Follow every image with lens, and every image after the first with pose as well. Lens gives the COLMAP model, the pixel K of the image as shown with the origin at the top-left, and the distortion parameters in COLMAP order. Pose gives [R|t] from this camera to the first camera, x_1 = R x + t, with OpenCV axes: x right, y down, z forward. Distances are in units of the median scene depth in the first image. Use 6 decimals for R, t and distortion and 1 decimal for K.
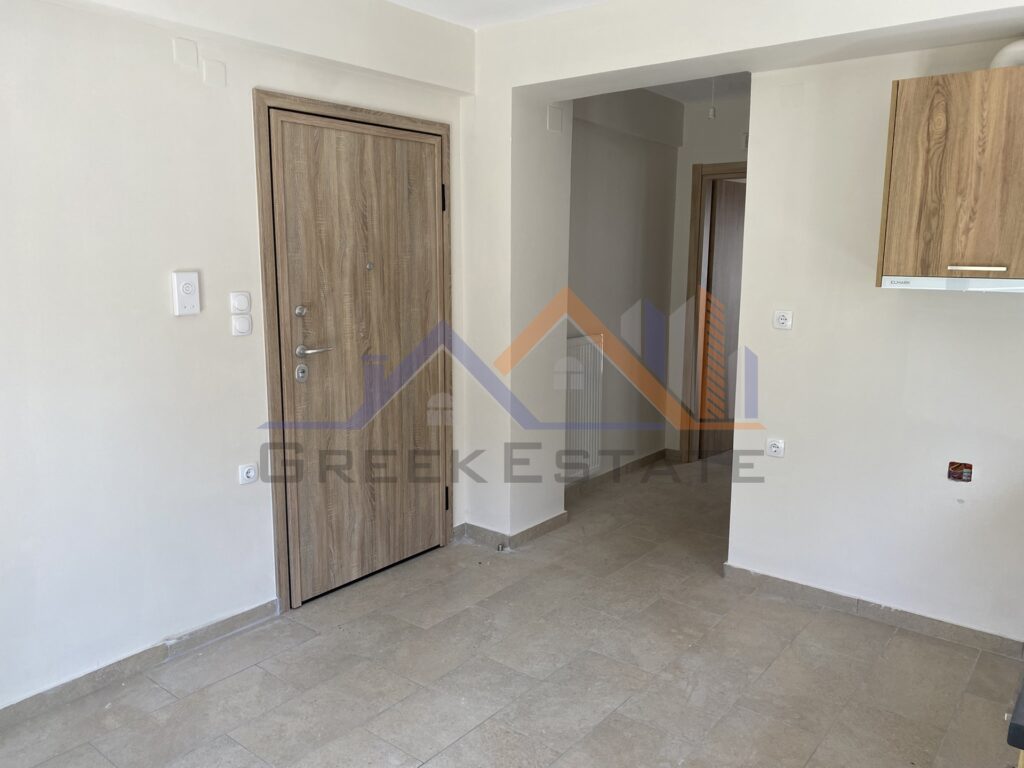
lens RADIAL K [[813.6, 0, 512.0], [0, 813.6, 384.0], [0, 0, 1]] dist [0.041187, -0.051504]
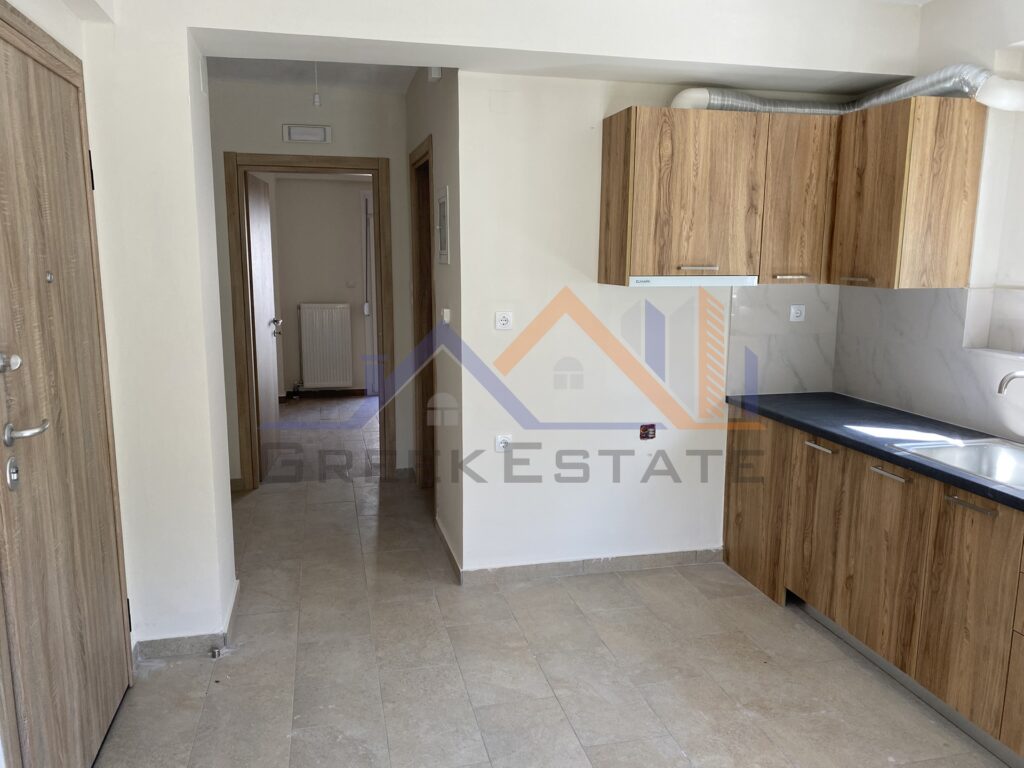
lens RADIAL K [[806.0, 0, 512.0], [0, 806.0, 384.0], [0, 0, 1]] dist [0.105044, -0.098938]
pose [[0.593798, -0.131699, 0.793763, -0.545053], [0.125813, 0.989576, 0.070070, -0.077167], [-0.794717, 0.058258, 0.604178, 0.423035]]
